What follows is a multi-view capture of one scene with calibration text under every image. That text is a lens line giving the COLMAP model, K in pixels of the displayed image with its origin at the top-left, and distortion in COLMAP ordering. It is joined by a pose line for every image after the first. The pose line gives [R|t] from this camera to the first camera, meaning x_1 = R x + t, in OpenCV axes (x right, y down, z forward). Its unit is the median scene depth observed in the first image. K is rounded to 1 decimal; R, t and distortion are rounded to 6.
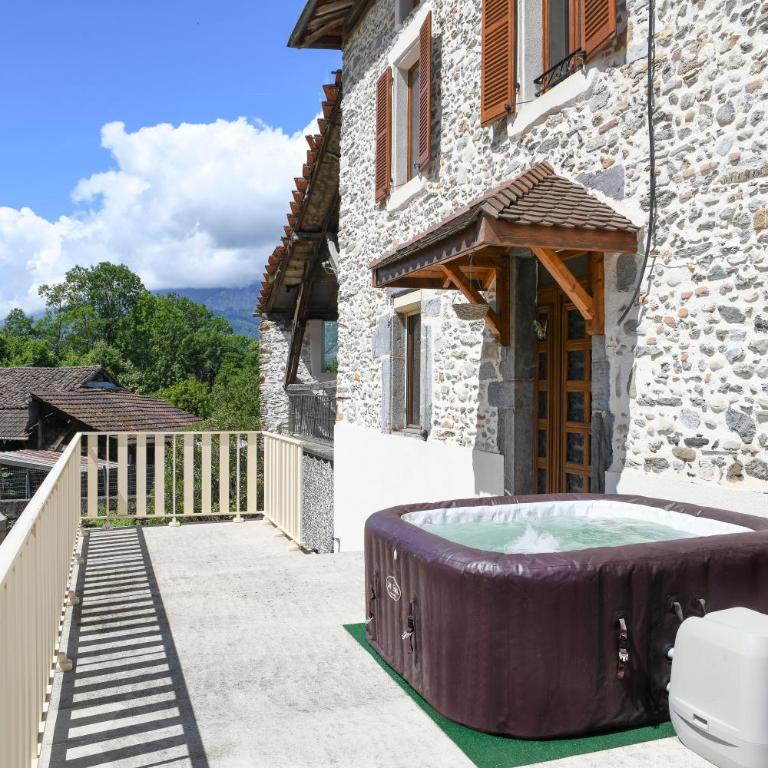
lens RADIAL K [[781.3, 0, 384.0], [0, 781.3, 384.0], [0, 0, 1]] dist [-0.146396, 0.121118]
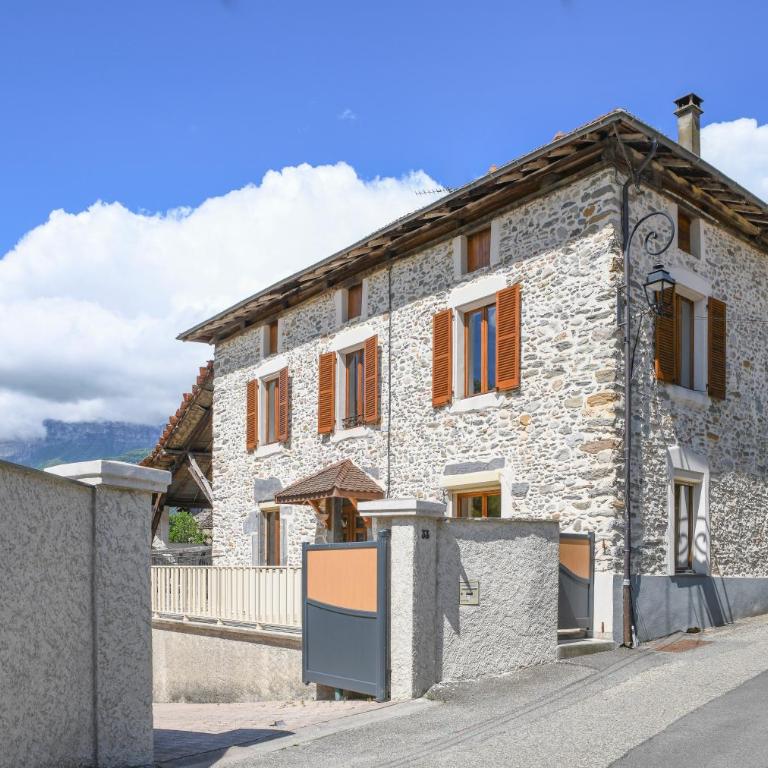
lens RADIAL K [[805.6, 0, 385.7], [0, 805.6, 508.9], [0, 0, 1]] dist [-0.074593, 0.018037]
pose [[0.944606, 0.016895, 0.327772, -0.499058], [0.002829, 0.998218, -0.059604, 0.034958], [-0.328195, 0.057229, 0.942875, -1.416757]]
